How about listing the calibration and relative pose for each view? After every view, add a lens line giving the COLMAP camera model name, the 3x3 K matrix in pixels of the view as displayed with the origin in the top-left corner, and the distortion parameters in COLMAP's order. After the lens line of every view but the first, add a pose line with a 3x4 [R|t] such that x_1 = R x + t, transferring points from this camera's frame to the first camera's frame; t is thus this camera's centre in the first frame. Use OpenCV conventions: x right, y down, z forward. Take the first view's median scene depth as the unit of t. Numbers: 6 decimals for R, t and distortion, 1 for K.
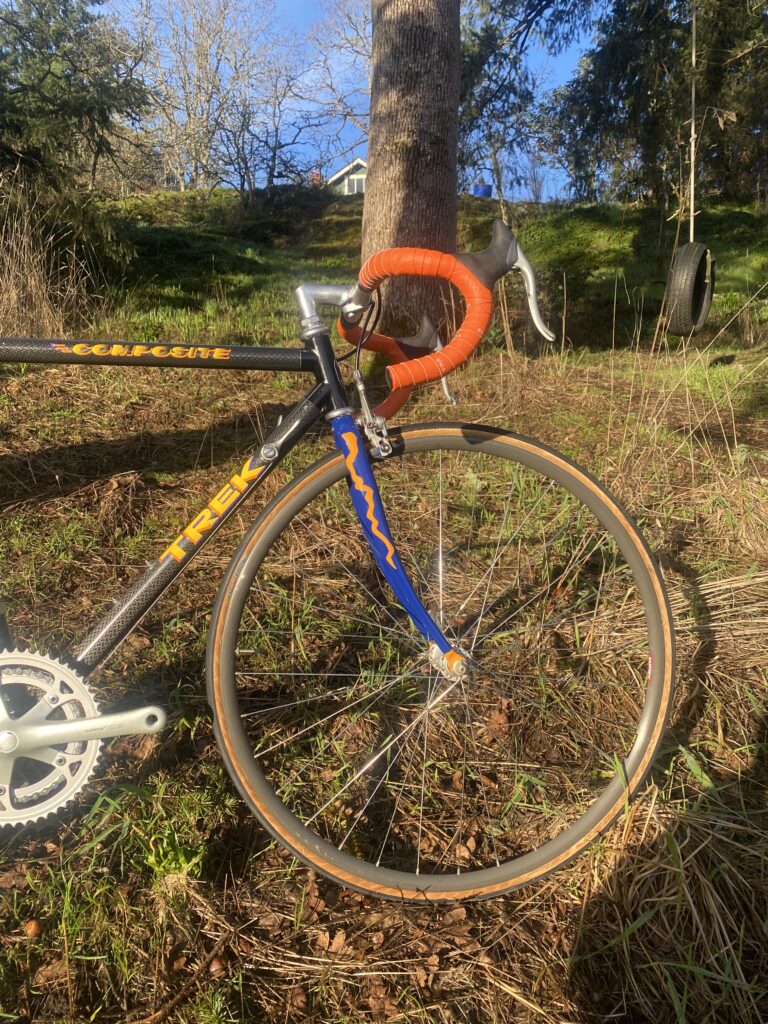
lens RADIAL K [[787.7, 0, 379.0], [0, 787.7, 504.5], [0, 0, 1]] dist [0.040583, -0.042988]
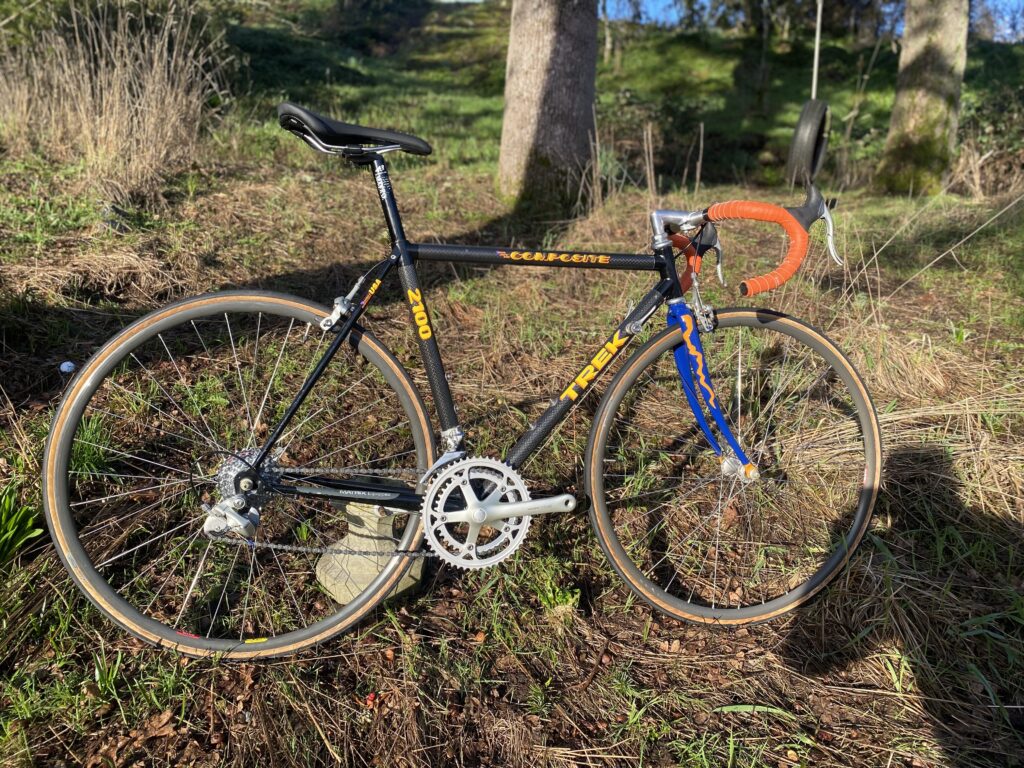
lens RADIAL K [[787.7, 0, 514.2], [0, 787.7, 380.4], [0, 0, 1]] dist [0.040583, -0.042988]
pose [[0.996853, 0.022437, 0.076032, -0.267838], [-0.028282, 0.996654, 0.076691, -0.042293], [-0.074057, -0.078600, 0.994152, -0.258766]]
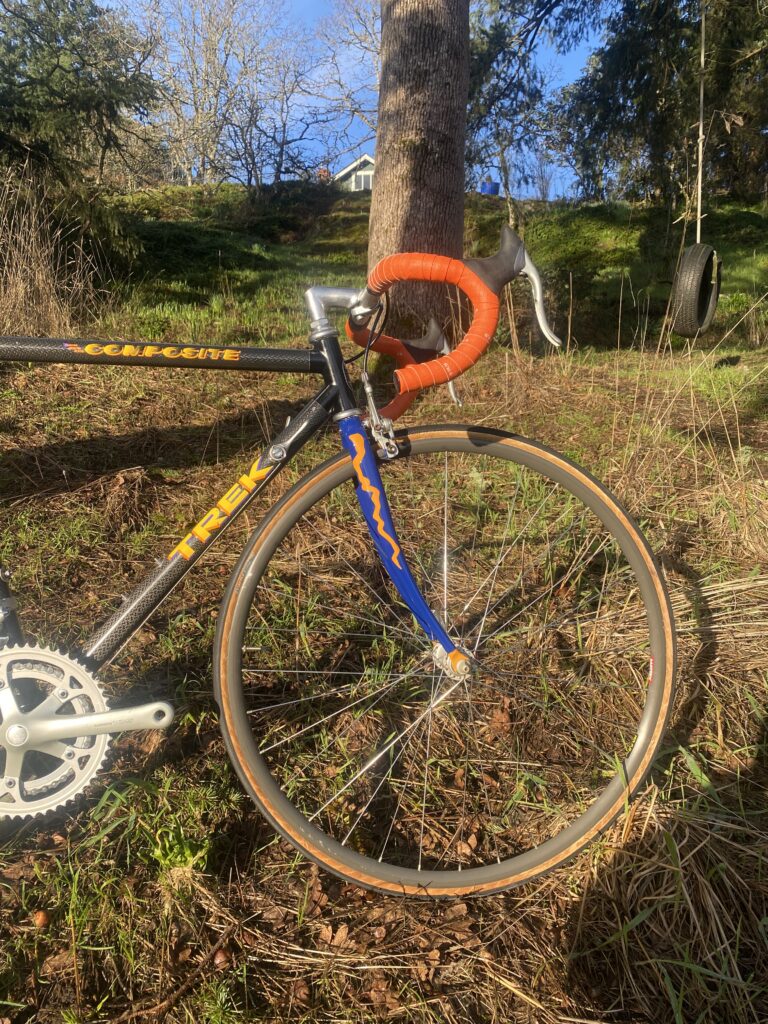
lens RADIAL K [[787.7, 0, 380.5], [0, 787.7, 503.6], [0, 0, 1]] dist [0.040583, -0.042988]
pose [[0.999942, 0.010473, -0.002637, -0.001925], [-0.010465, 0.999941, 0.003049, -0.003022], [0.002669, -0.003022, 0.999992, -0.007498]]
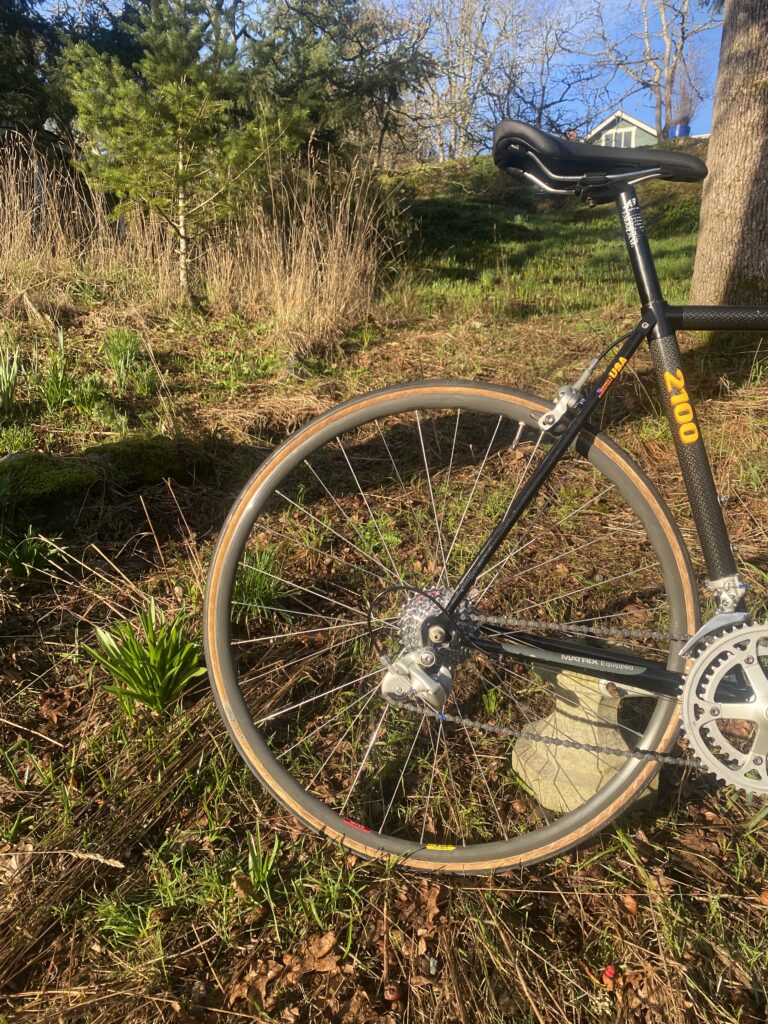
lens RADIAL K [[787.7, 0, 371.8], [0, 787.7, 507.1], [0, 0, 1]] dist [0.040583, -0.042988]
pose [[0.956264, 0.045450, -0.288952, -0.346874], [-0.033912, 0.998420, 0.044813, 0.006022], [0.290532, -0.033054, 0.956294, -0.048167]]
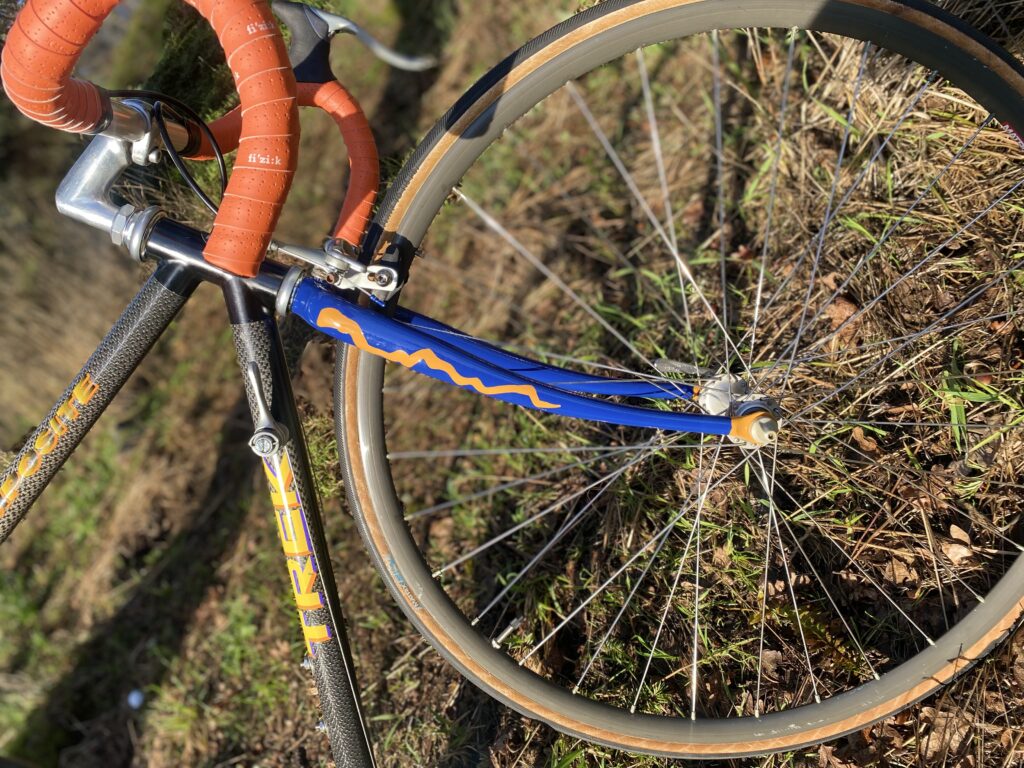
lens RADIAL K [[787.7, 0, 507.1], [0, 787.7, 382.7], [0, 0, 1]] dist [0.040583, -0.042988]
pose [[0.640742, -0.709999, -0.292149, 0.099315], [0.767062, 0.608178, 0.204291, -0.042583], [0.032632, -0.354995, 0.934299, 0.264362]]
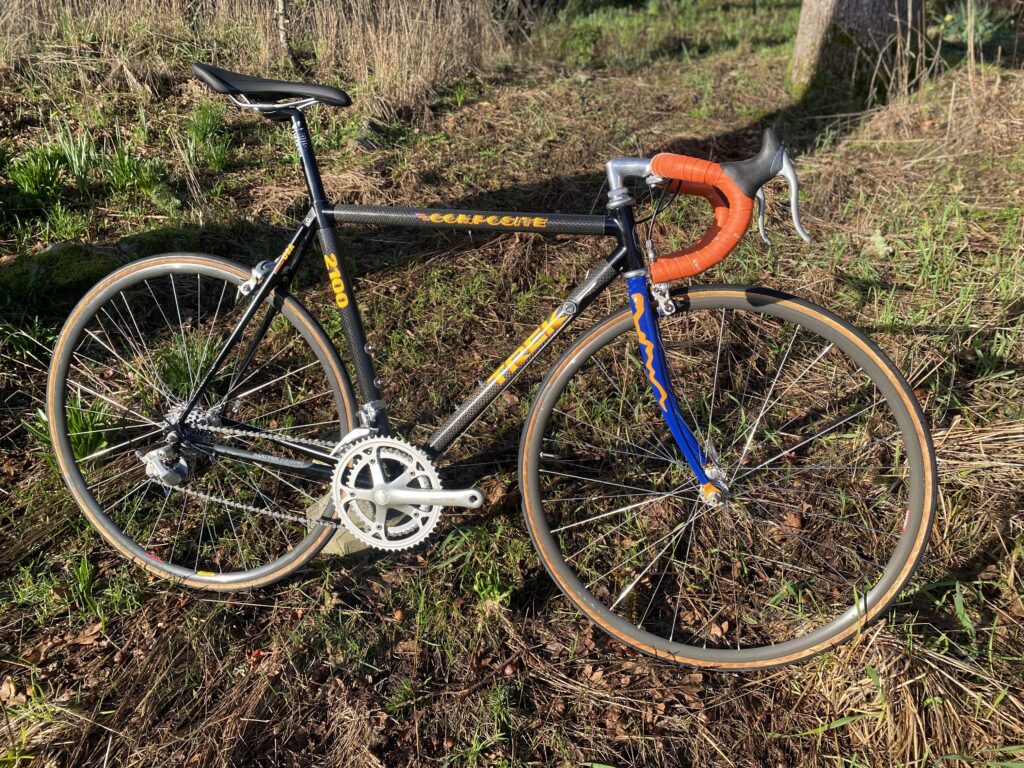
lens RADIAL K [[787.7, 0, 504.4], [0, 787.7, 382.1], [0, 0, 1]] dist [0.040583, -0.042988]
pose [[0.924940, 0.118018, -0.361328, 0.124995], [-0.035283, 0.973132, 0.227527, -0.128144], [0.378472, -0.197700, 0.904253, -0.098909]]
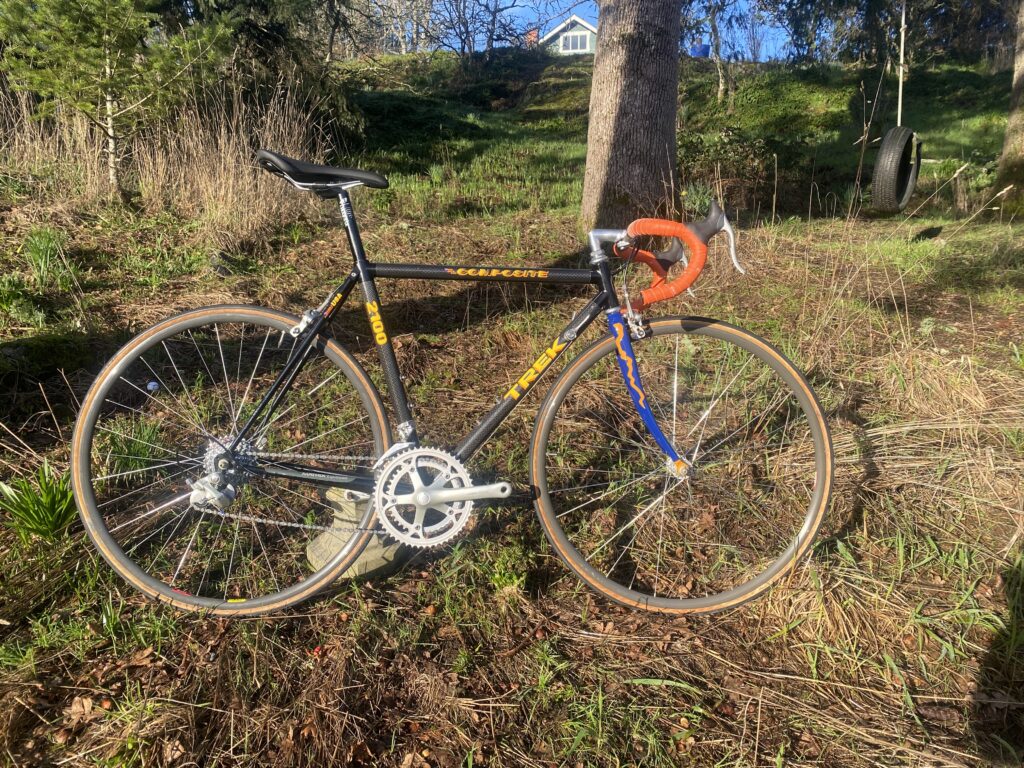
lens RADIAL K [[787.7, 0, 514.0], [0, 787.7, 379.8], [0, 0, 1]] dist [0.040583, -0.042988]
pose [[0.995802, 0.023242, -0.088537, -0.062413], [-0.021108, 0.999465, 0.024969, -0.005830], [0.089070, -0.022995, 0.995760, -0.363125]]
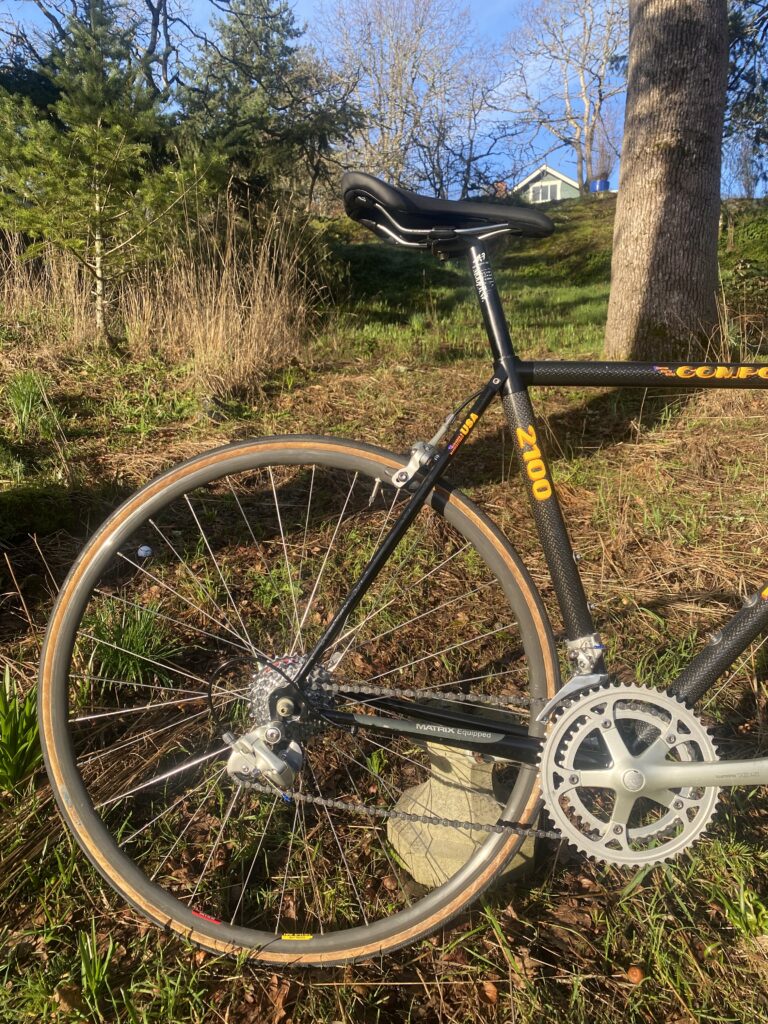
lens RADIAL K [[787.7, 0, 379.8], [0, 787.7, 506.9], [0, 0, 1]] dist [0.040583, -0.042988]
pose [[0.977630, 0.021595, -0.209220, -0.294257], [-0.023689, 0.999691, -0.007510, -0.009576], [0.208993, 0.012299, 0.977840, -0.005278]]
